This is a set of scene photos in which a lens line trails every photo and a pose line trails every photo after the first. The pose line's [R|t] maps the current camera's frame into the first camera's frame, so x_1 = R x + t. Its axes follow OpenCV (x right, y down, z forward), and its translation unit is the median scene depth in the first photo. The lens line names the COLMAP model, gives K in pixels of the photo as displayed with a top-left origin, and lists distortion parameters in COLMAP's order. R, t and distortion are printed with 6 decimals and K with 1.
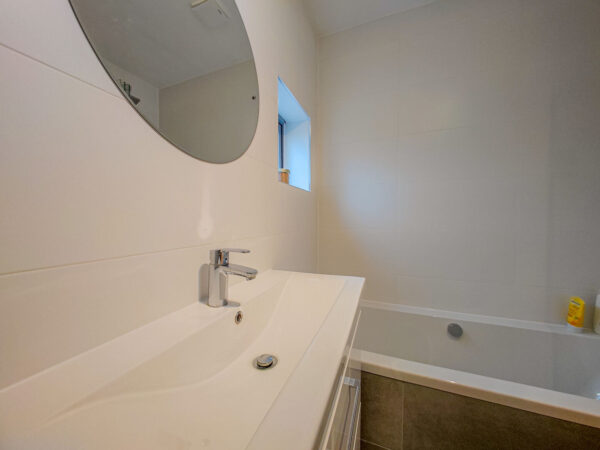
lens RADIAL K [[236.2, 0, 290.3], [0, 236.2, 226.5], [0, 0, 1]] dist [0.002680, 0.000109]
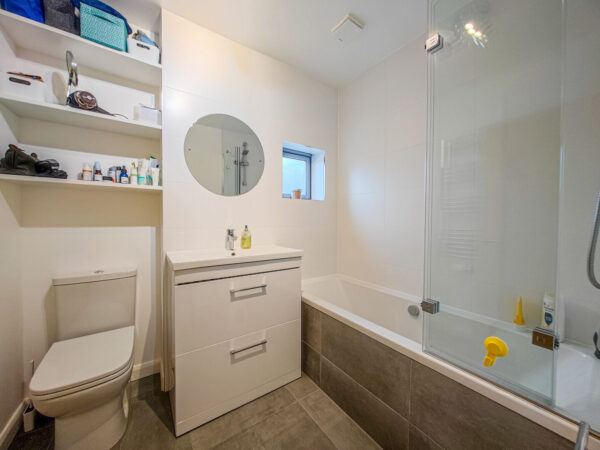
lens RADIAL K [[223.6, 0, 292.2], [0, 223.6, 223.4], [0, 0, 1]] dist [-0.002149, -0.000078]
pose [[0.866522, 0.044428, -0.497158, 1.046549], [-0.039165, 0.999012, 0.021012, -0.041112], [0.497601, 0.001264, 0.867405, -0.549980]]
